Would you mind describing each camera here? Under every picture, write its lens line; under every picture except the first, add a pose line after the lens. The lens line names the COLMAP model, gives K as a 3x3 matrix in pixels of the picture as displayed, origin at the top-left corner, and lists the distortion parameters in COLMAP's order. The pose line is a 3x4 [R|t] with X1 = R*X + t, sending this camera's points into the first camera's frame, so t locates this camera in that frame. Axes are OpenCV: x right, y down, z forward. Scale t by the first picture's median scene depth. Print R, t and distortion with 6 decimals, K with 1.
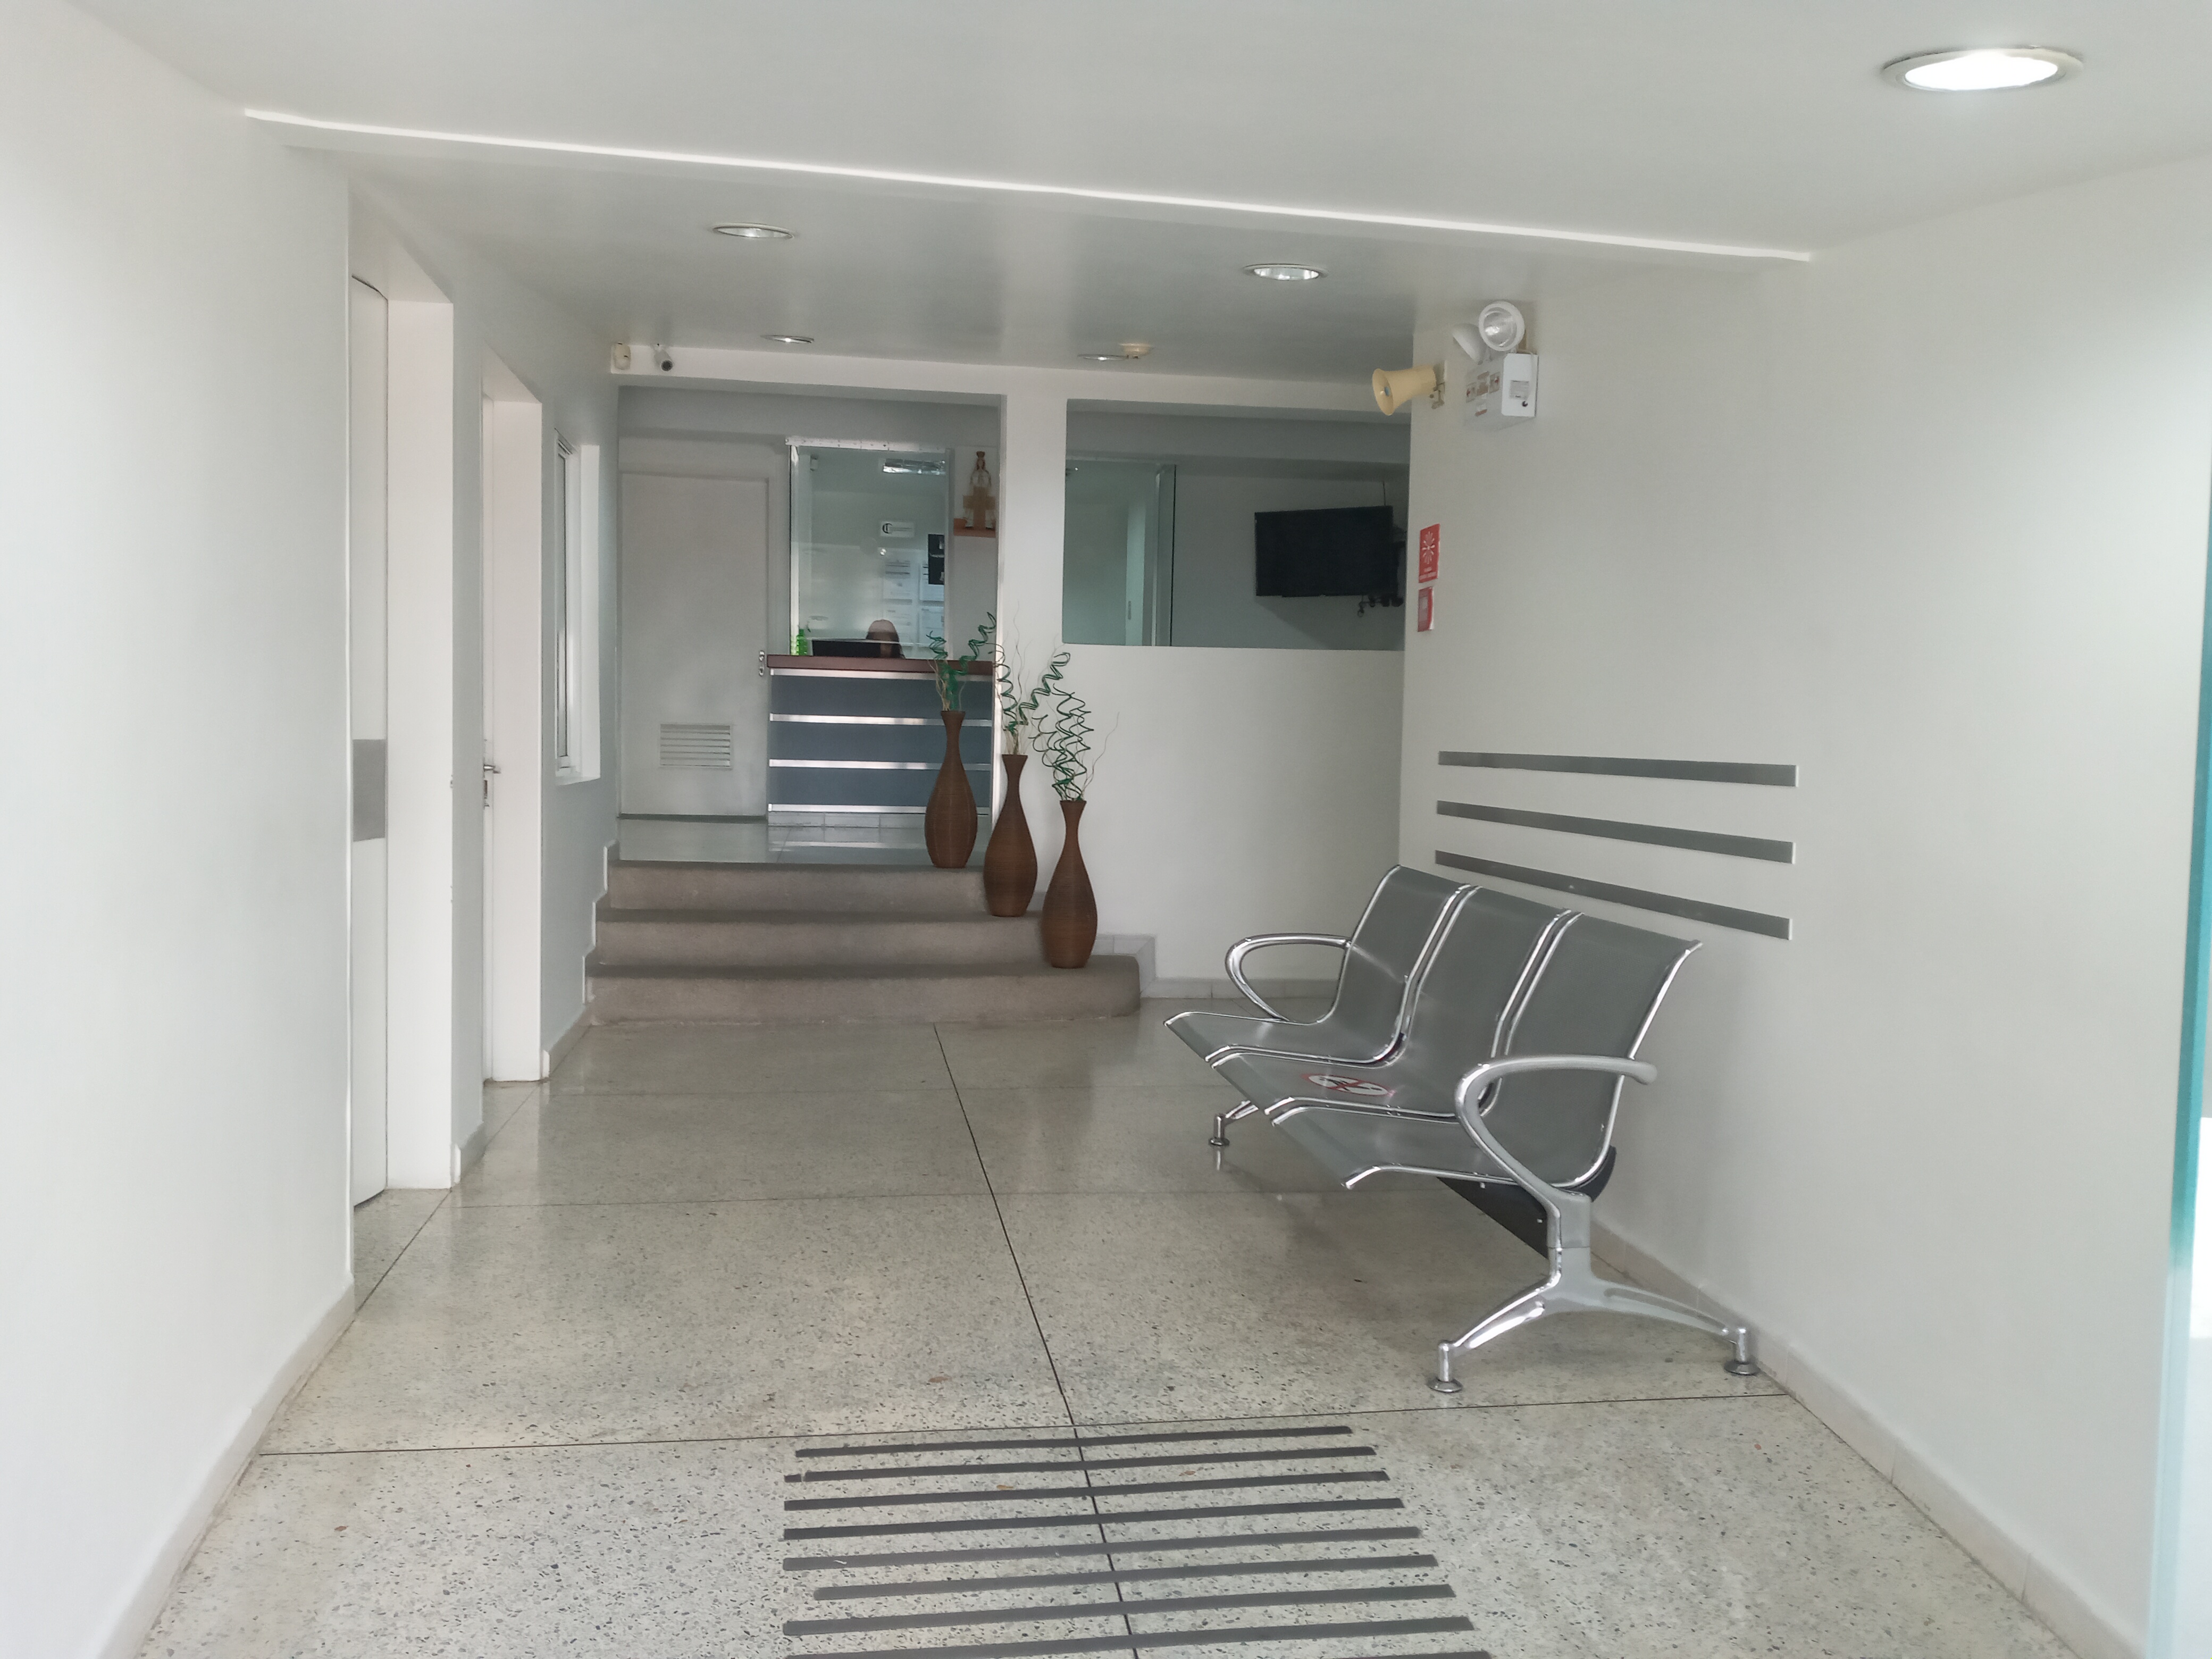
lens RADIAL K [[1726.9, 0, 1111.2], [0, 1726.9, 832.4], [0, 0, 1]] dist [0.026885, -0.026533]
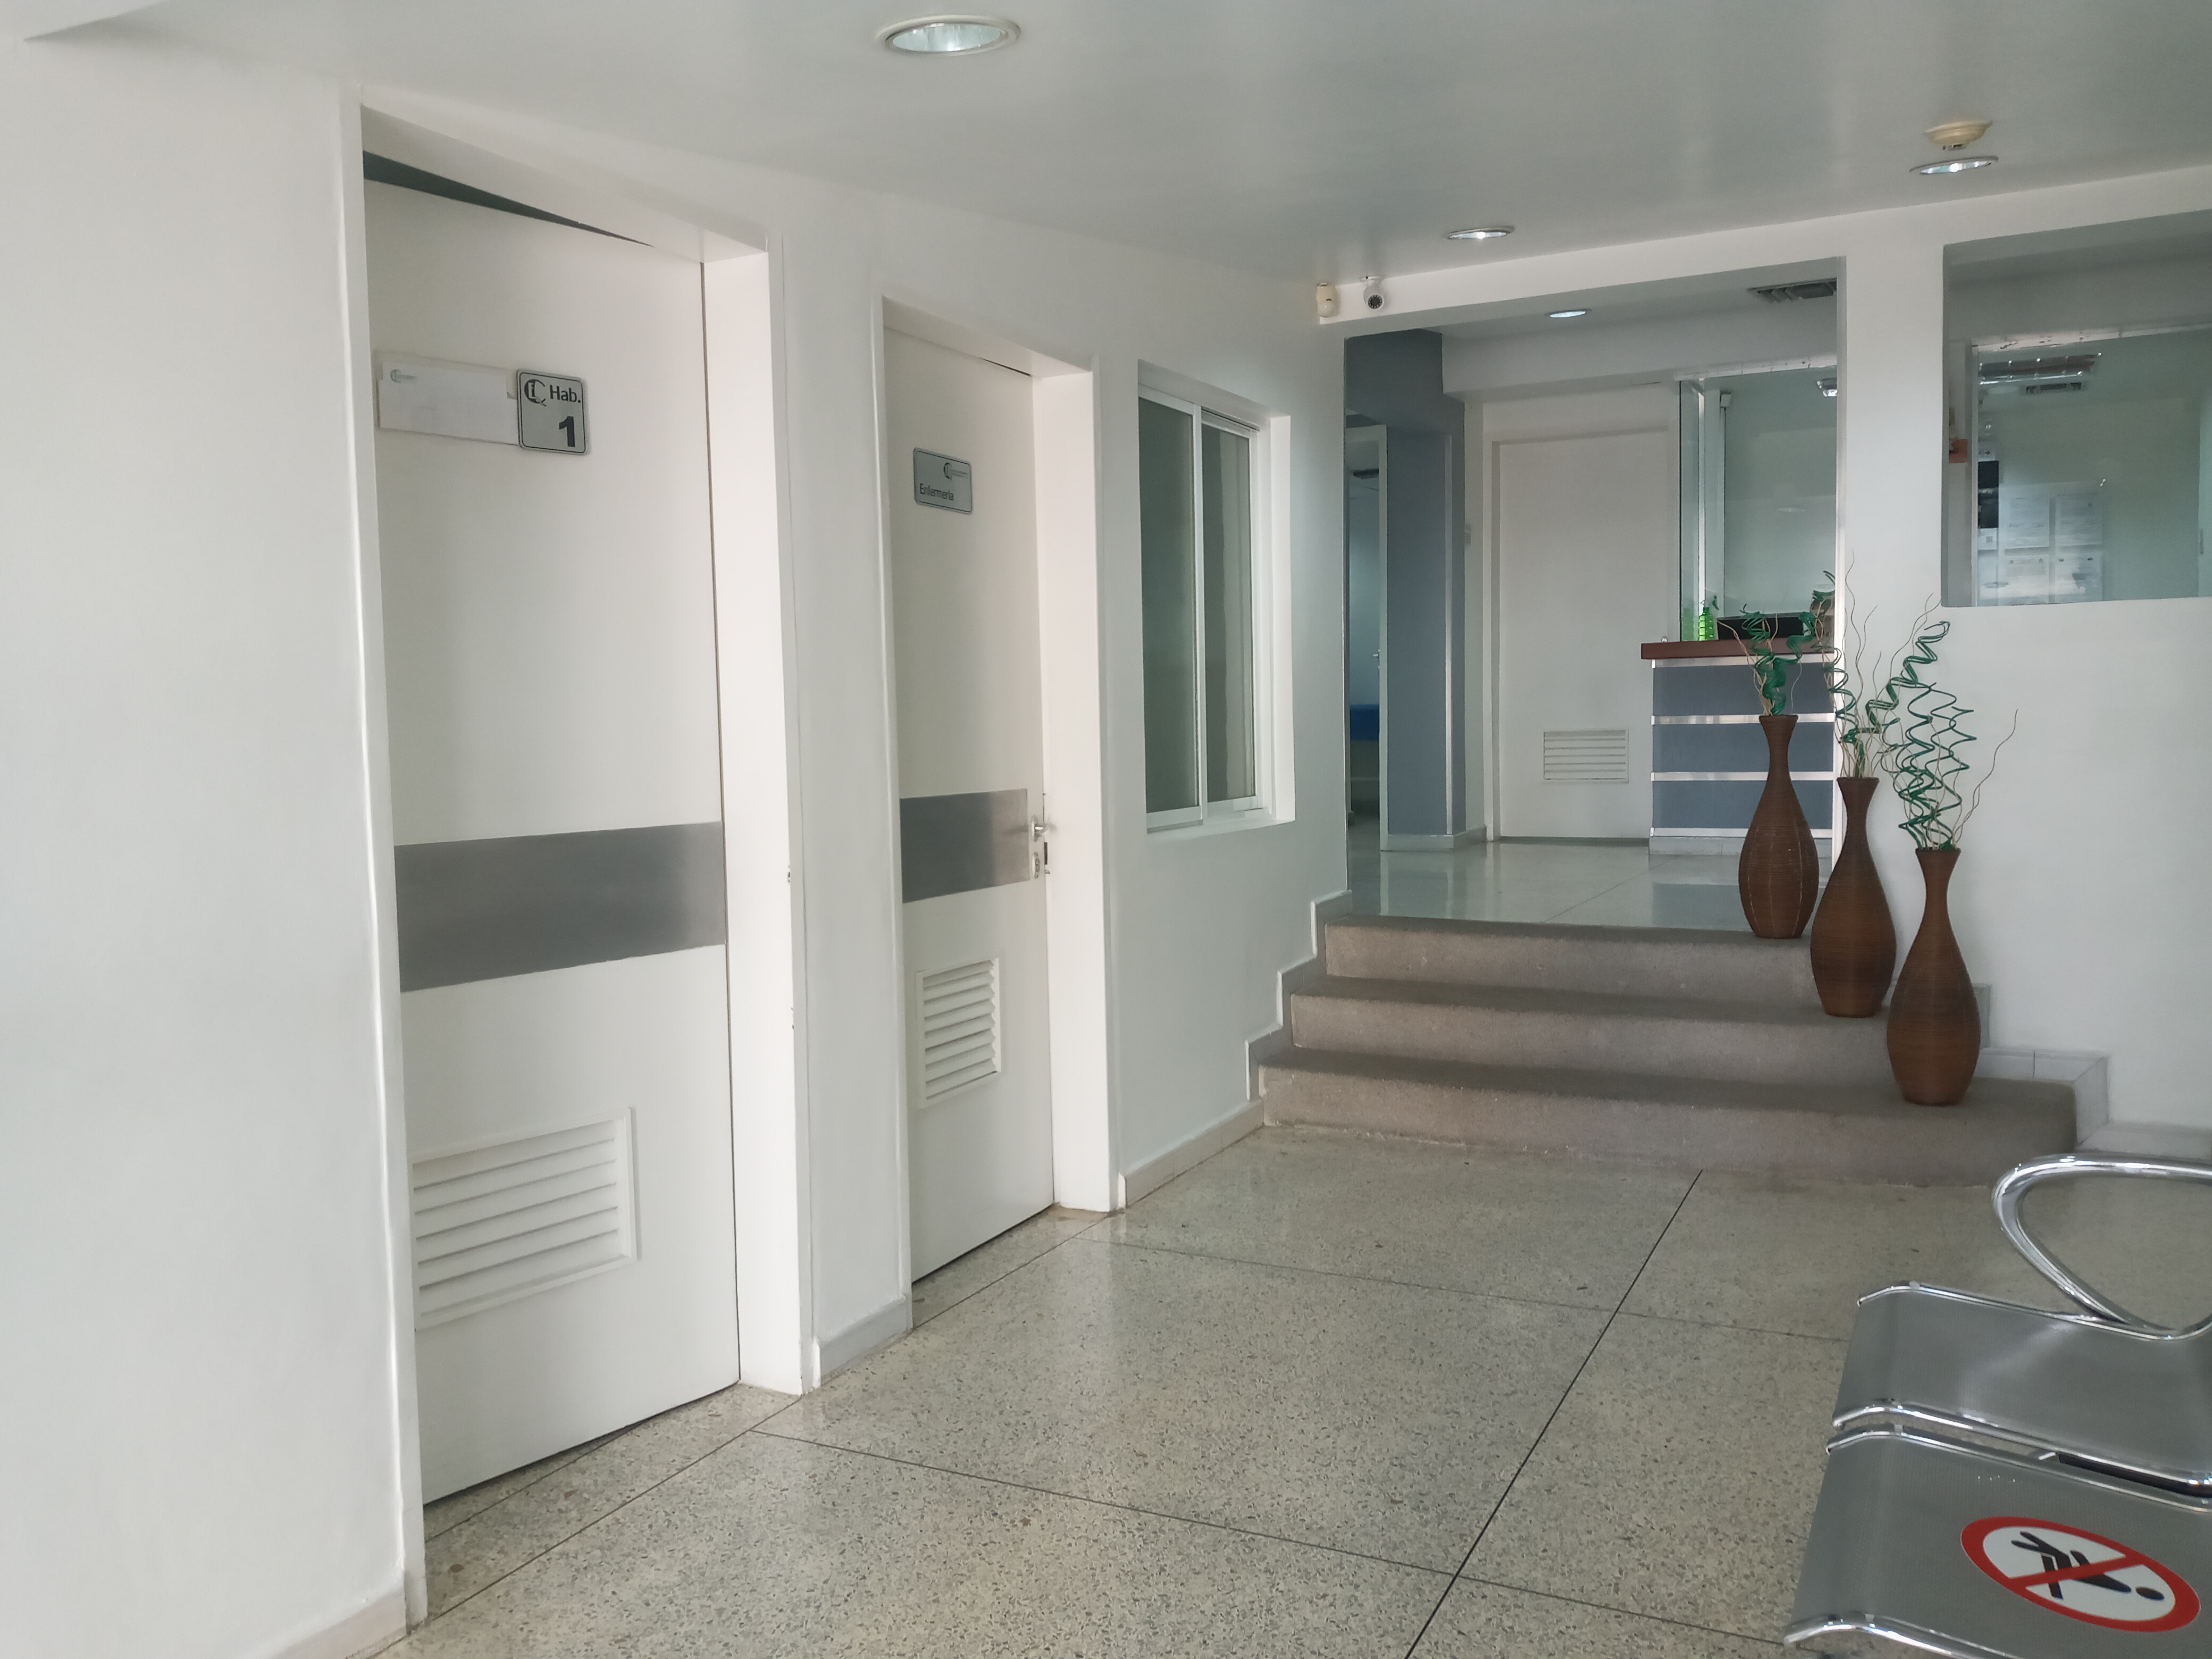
lens RADIAL K [[1726.9, 0, 1098.5], [0, 1726.9, 824.3], [0, 0, 1]] dist [0.026885, -0.026533]
pose [[0.800116, -0.004162, -0.599830, 0.117486], [0.007503, 0.999967, 0.003071, -0.031612], [0.599798, -0.006958, 0.800121, 0.280098]]
